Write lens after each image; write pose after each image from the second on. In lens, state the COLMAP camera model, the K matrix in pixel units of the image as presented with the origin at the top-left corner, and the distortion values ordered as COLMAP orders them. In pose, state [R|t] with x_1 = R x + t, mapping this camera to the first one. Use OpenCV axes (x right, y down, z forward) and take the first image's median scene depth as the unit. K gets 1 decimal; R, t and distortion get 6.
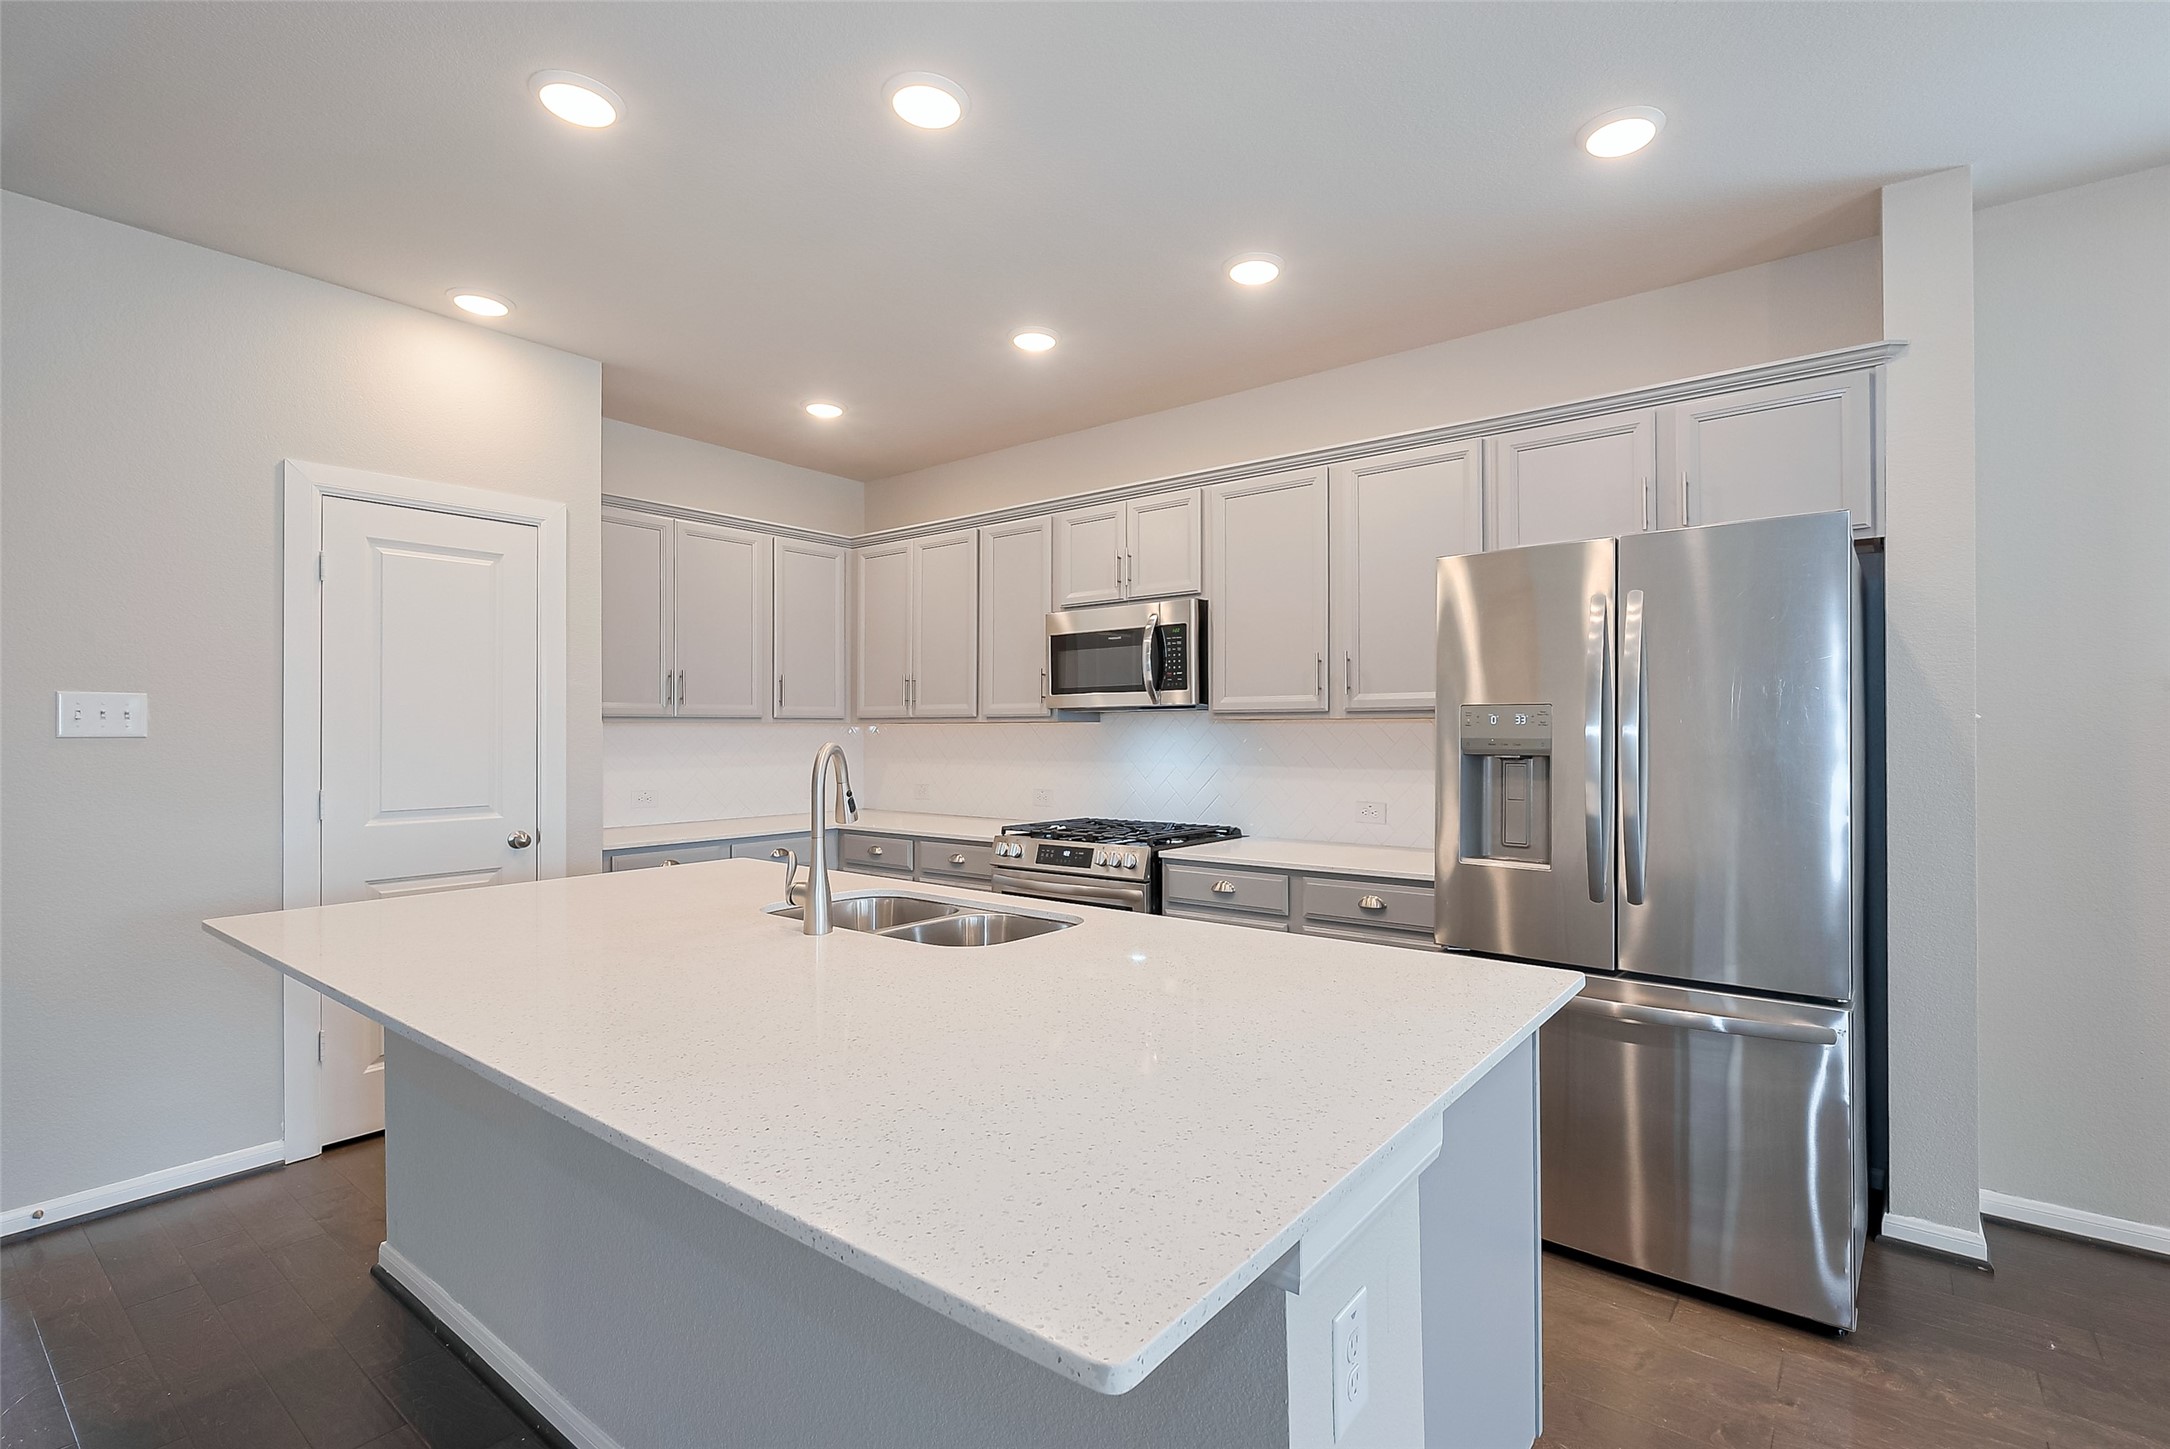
lens RADIAL K [[987.1, 0, 1133.2], [0, 987.1, 729.2], [0, 0, 1]] dist [-0.001952, 0.000202]
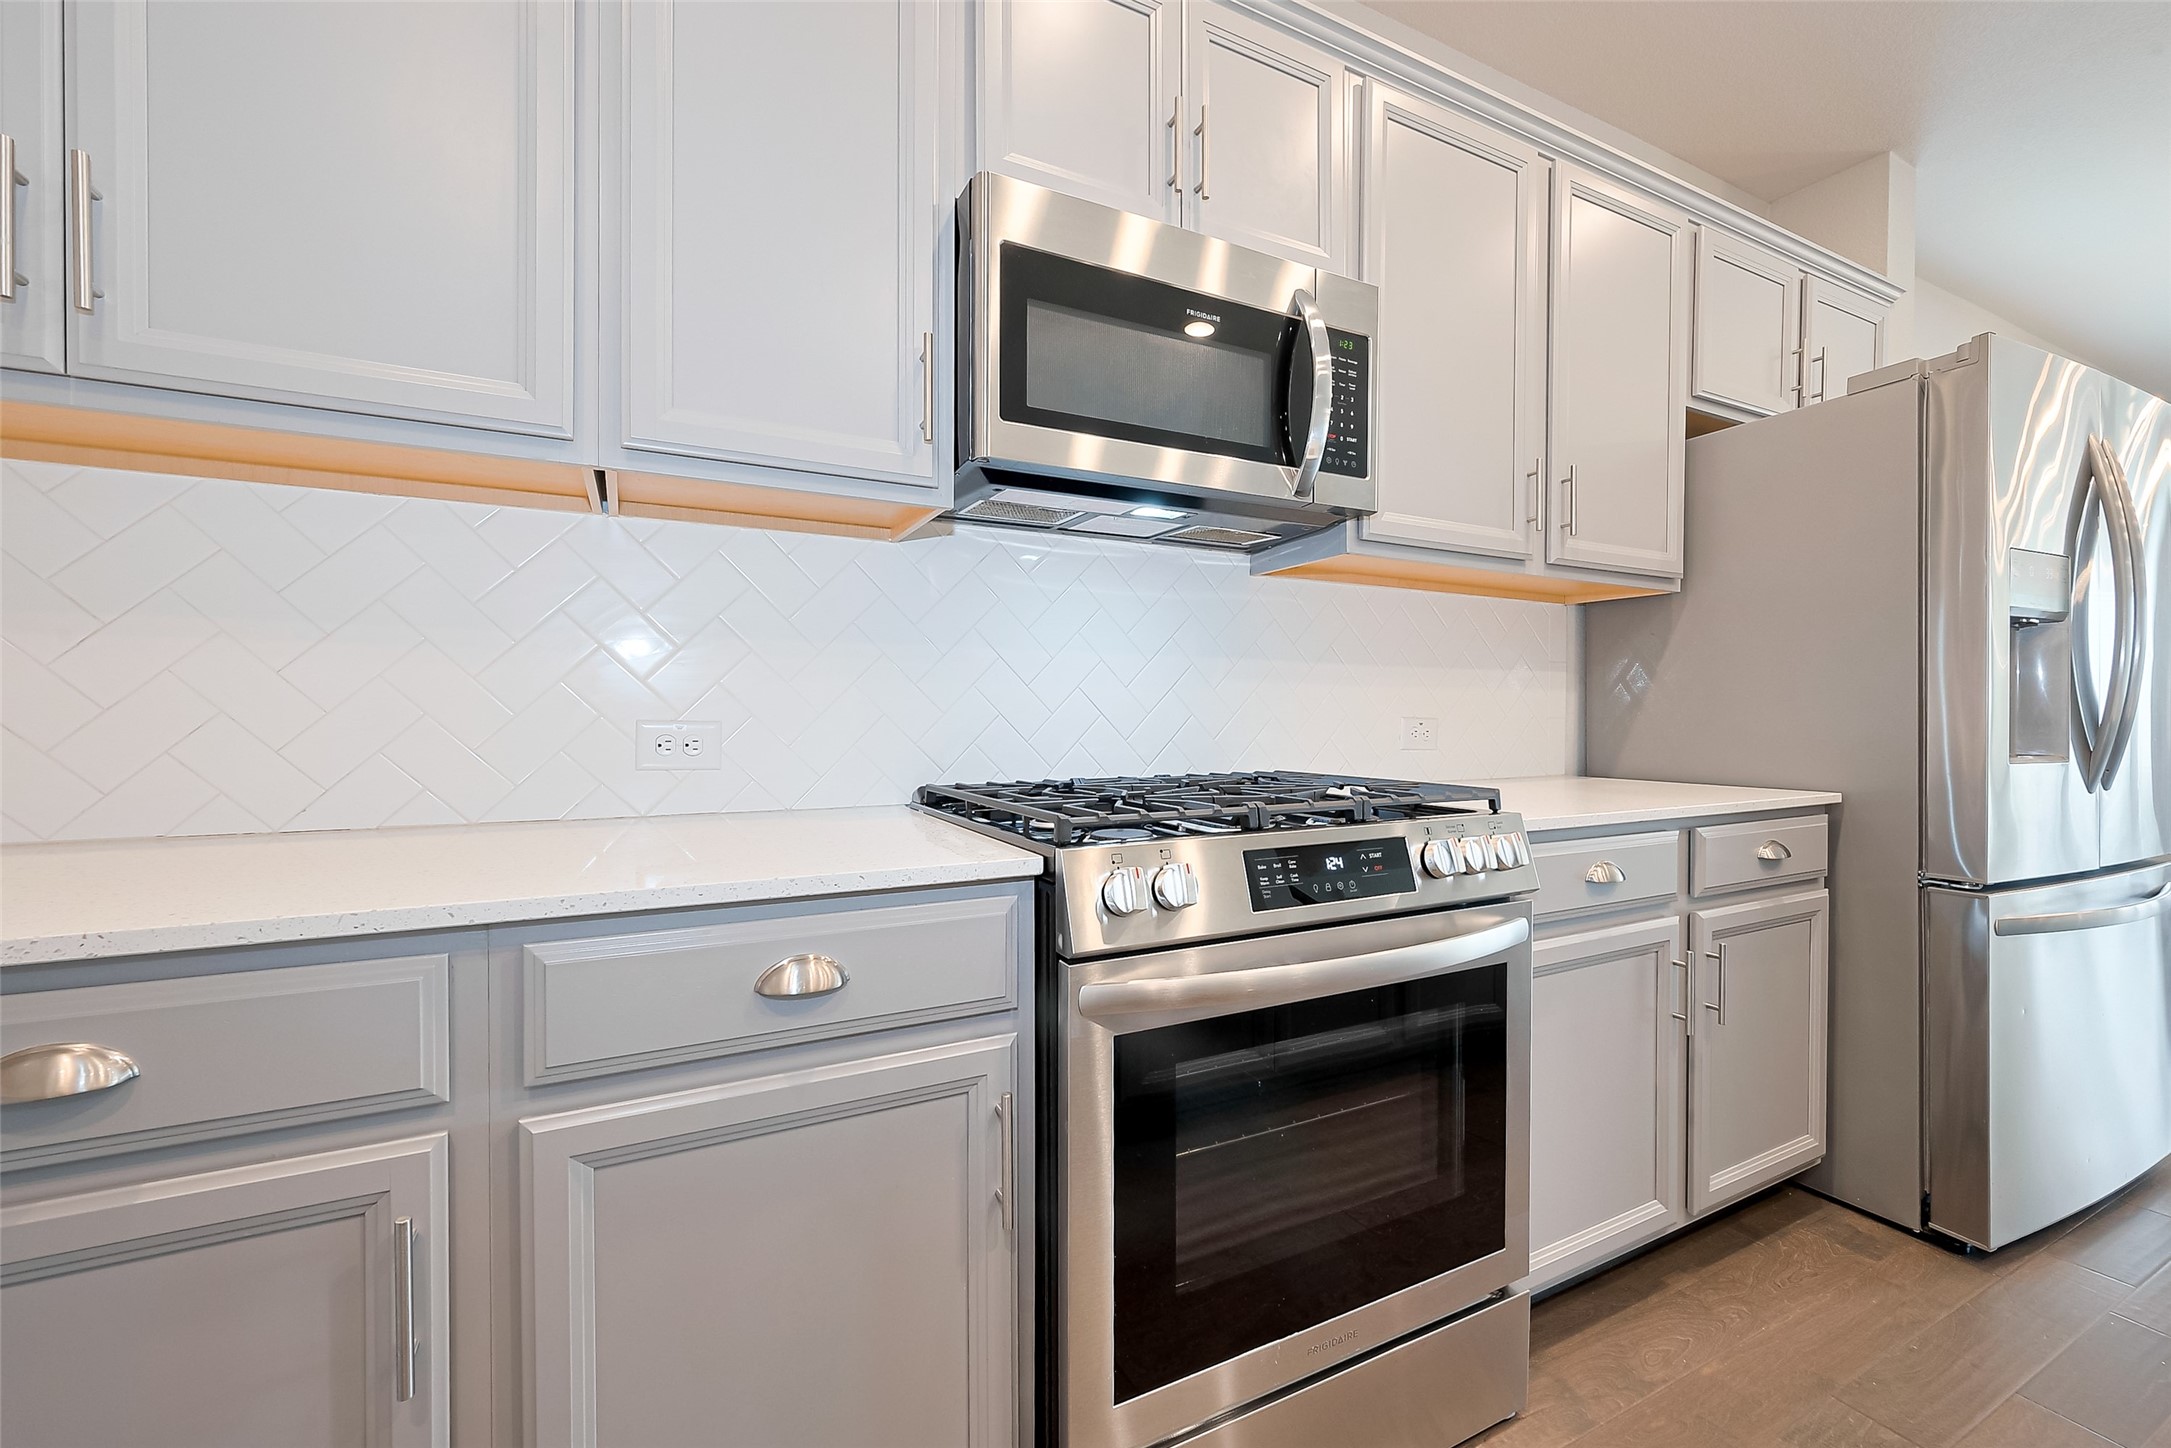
lens RADIAL K [[887.7, 0, 1097.3], [0, 887.7, 726.7], [0, 0, 1]] dist [-0.001767, -0.001503]
pose [[0.425286, -0.009980, 0.905004, -0.387726], [-0.010174, 0.999823, 0.015806, 0.073332], [-0.905002, -0.015929, 0.425109, 0.944752]]
